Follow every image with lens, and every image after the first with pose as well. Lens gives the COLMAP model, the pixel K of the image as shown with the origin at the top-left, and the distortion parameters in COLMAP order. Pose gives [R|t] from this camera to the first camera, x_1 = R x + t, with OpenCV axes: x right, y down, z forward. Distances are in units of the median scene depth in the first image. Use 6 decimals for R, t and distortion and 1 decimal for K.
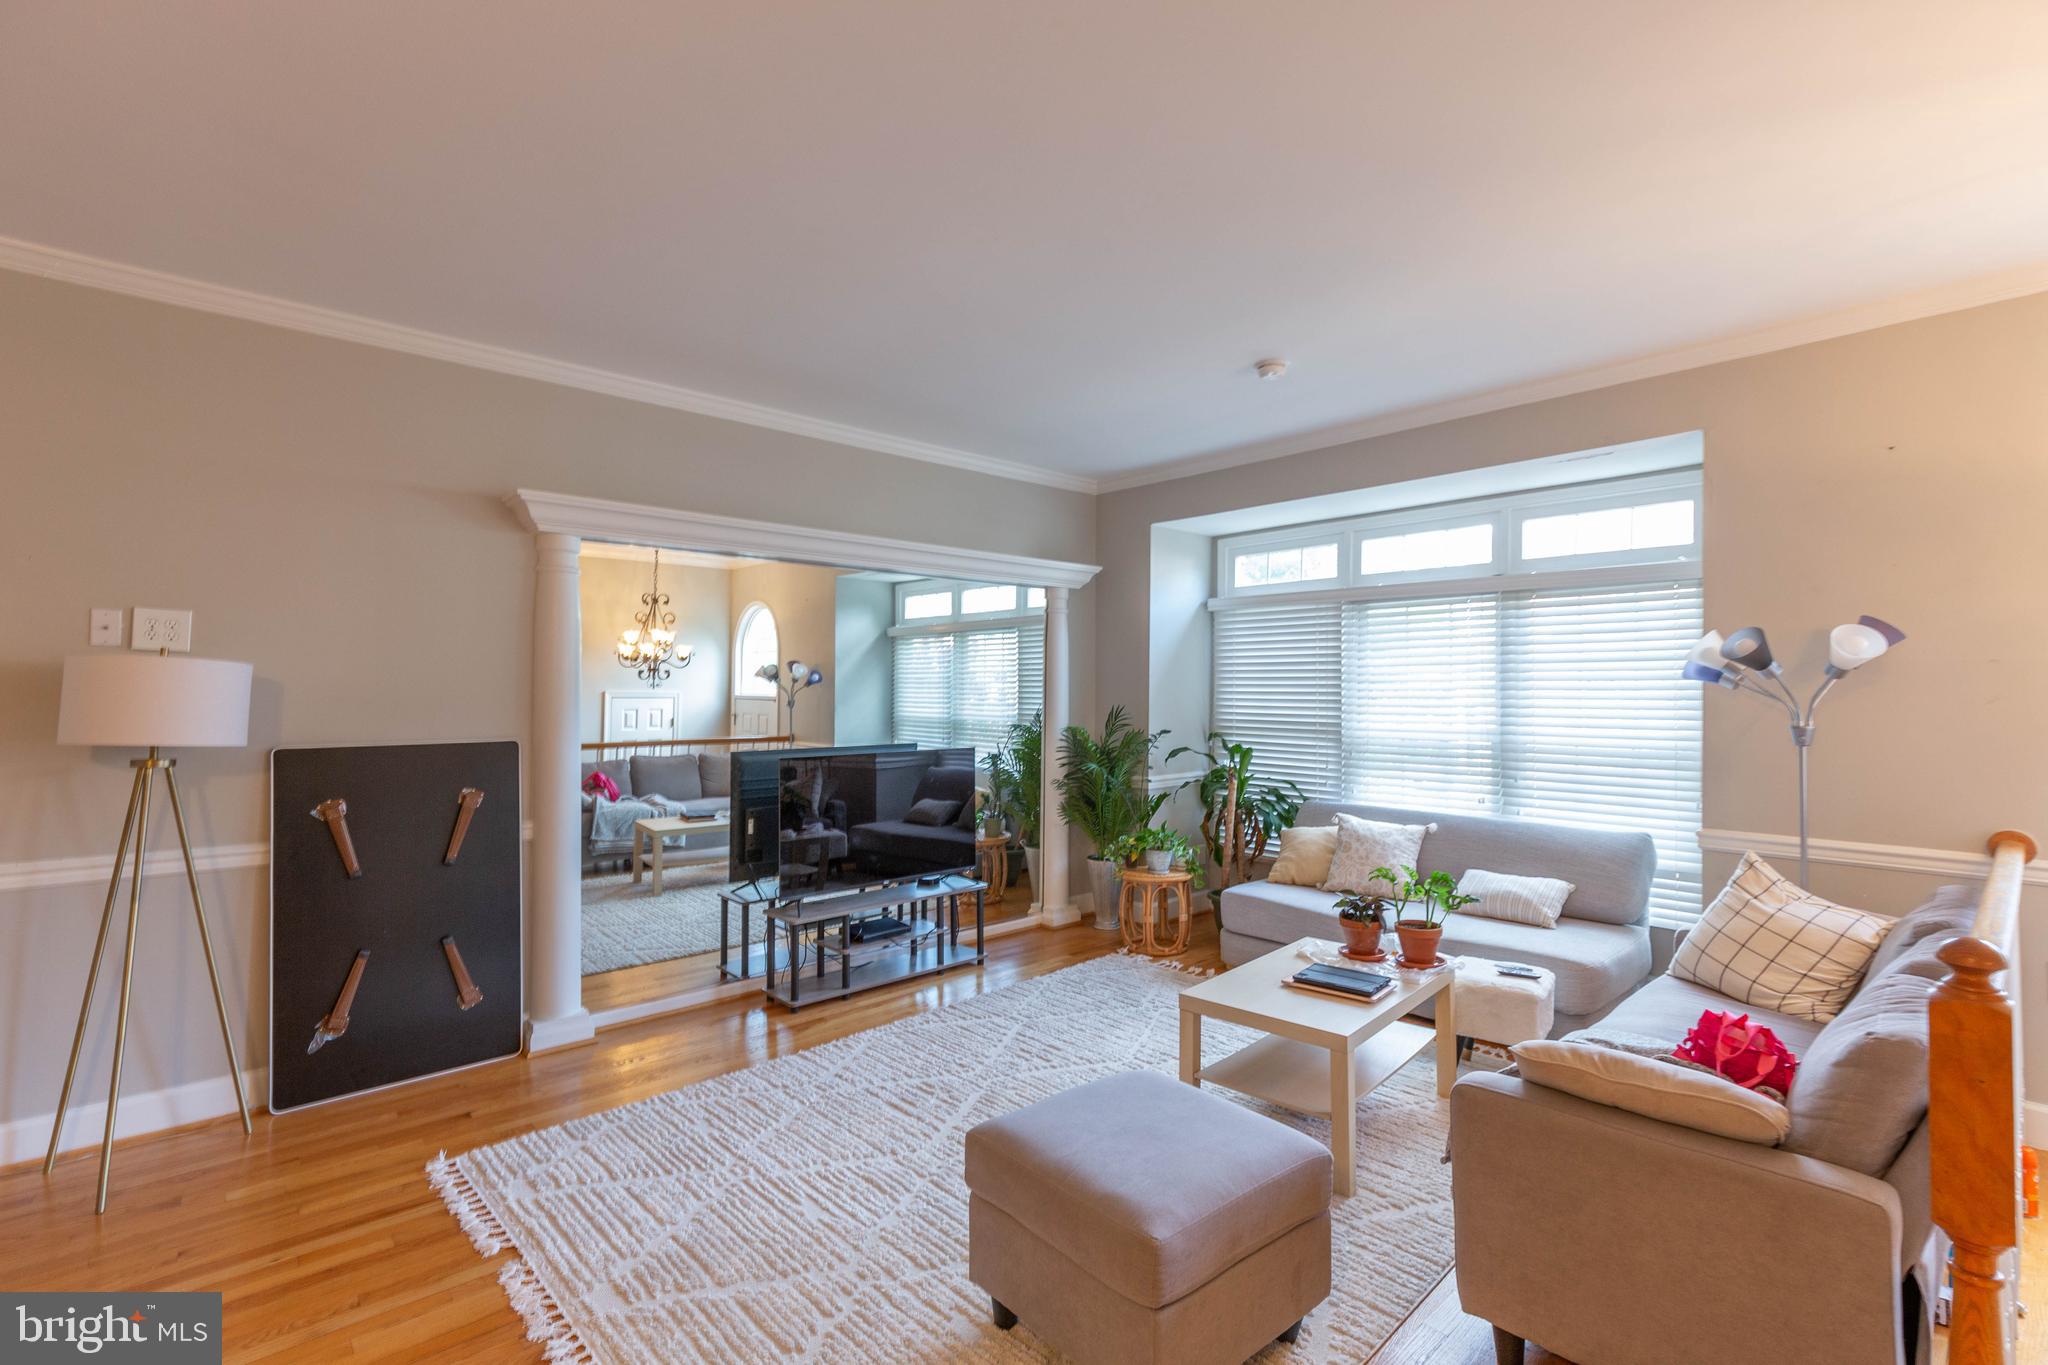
lens RADIAL K [[941.3, 0, 1024.0], [0, 941.3, 682.5], [0, 0, 1]] dist [0.014822, -0.018517]
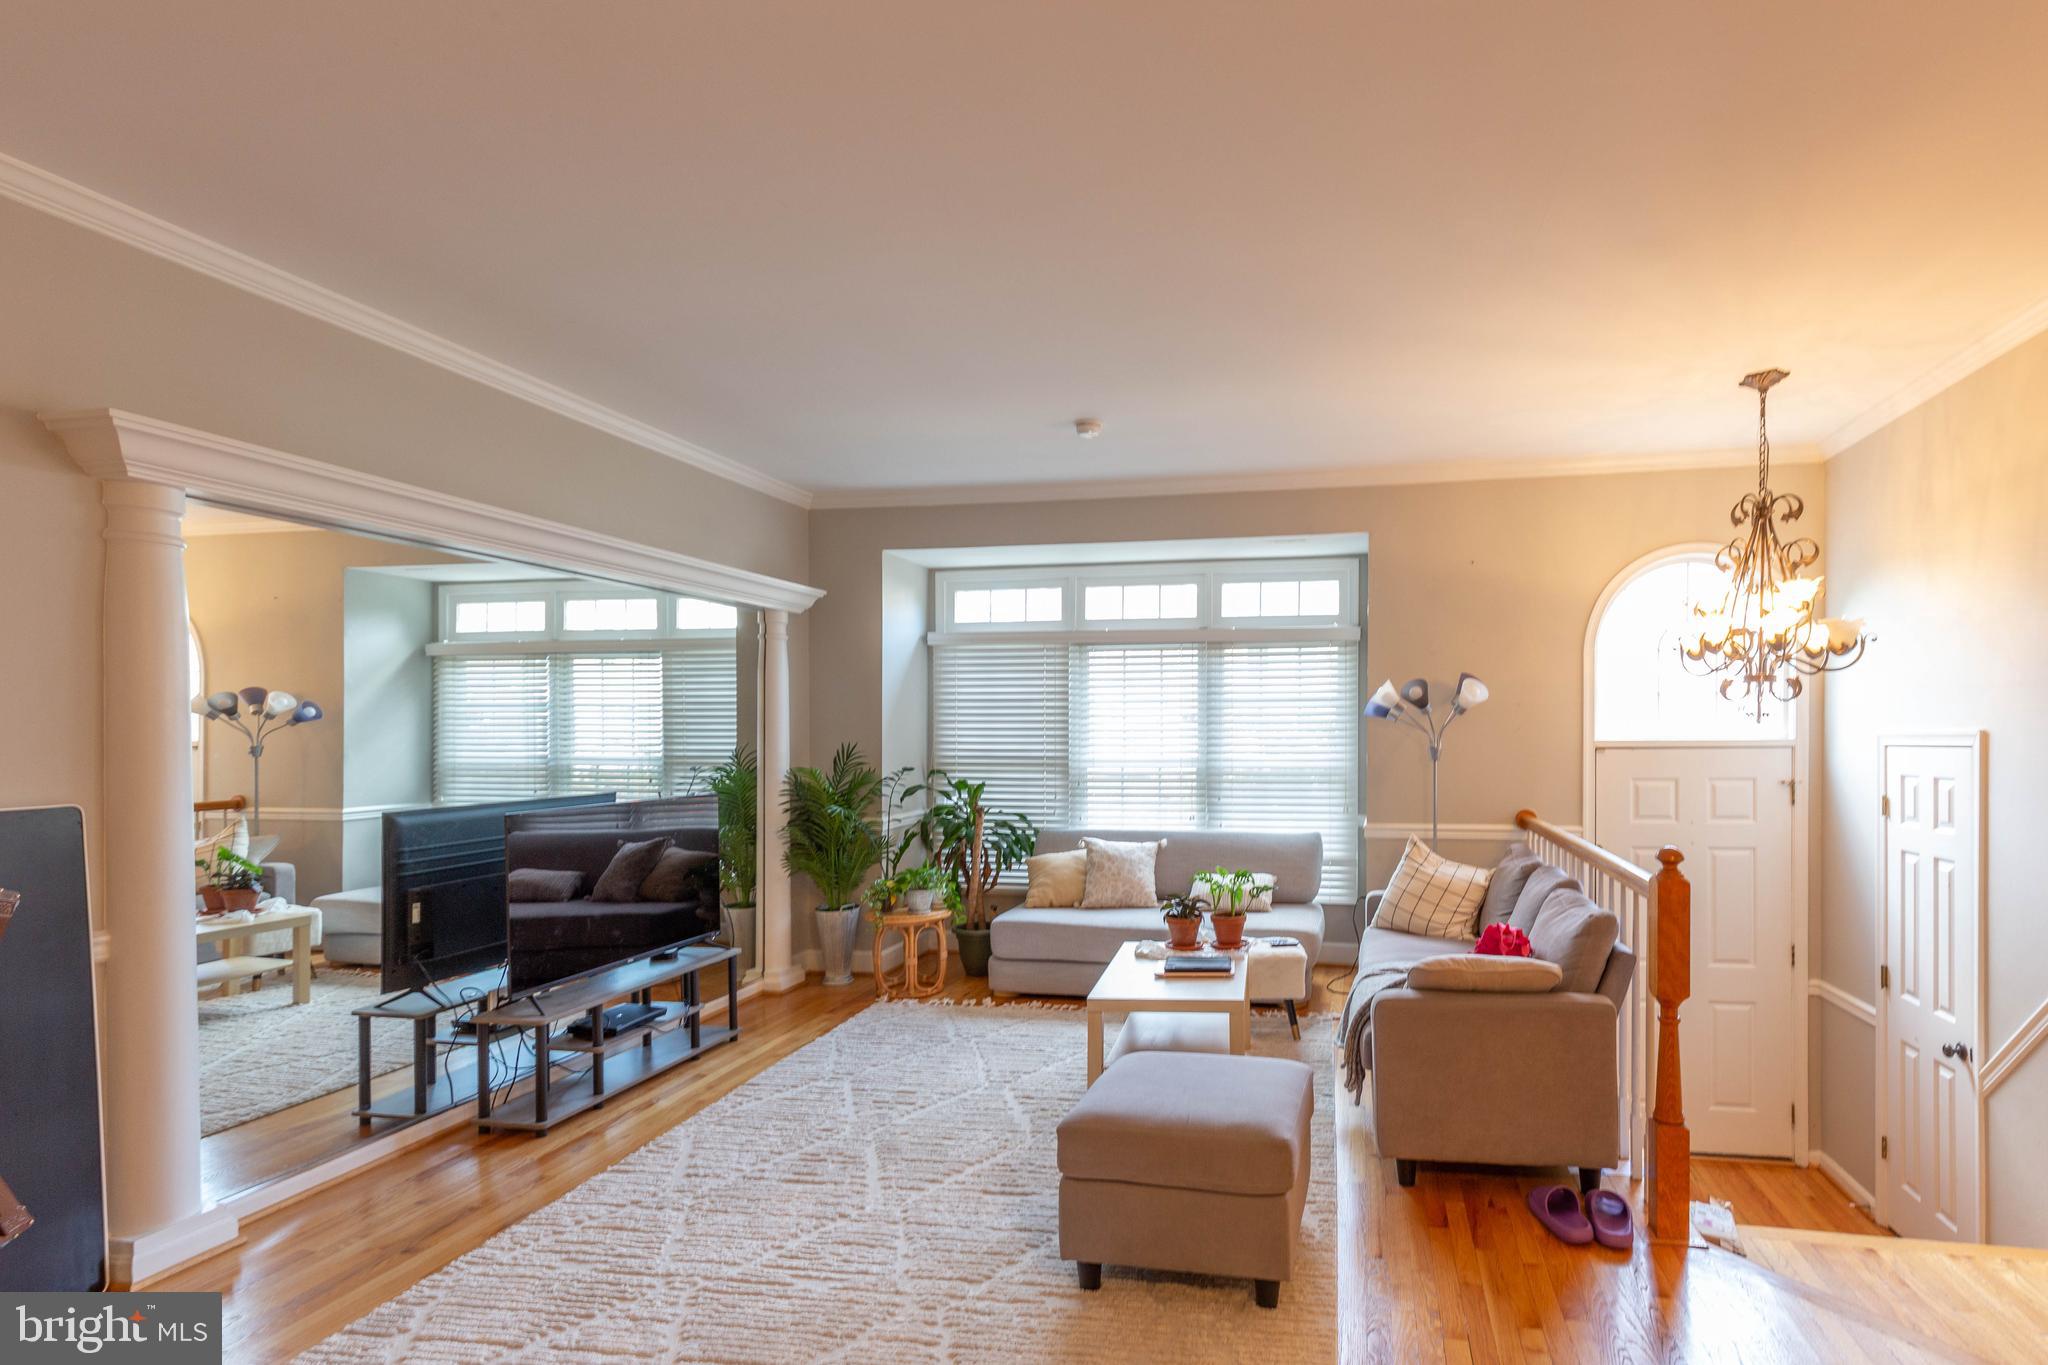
lens RADIAL K [[1185.6, 0, 1024.9], [0, 1185.6, 757.6], [0, 0, 1]] dist [0.001450, -0.000227]
pose [[0.771163, -0.017453, 0.636399, -0.552778], [0.000500, 0.999640, 0.026810, 0.008298], [-0.636638, -0.020356, 0.770894, -0.011425]]
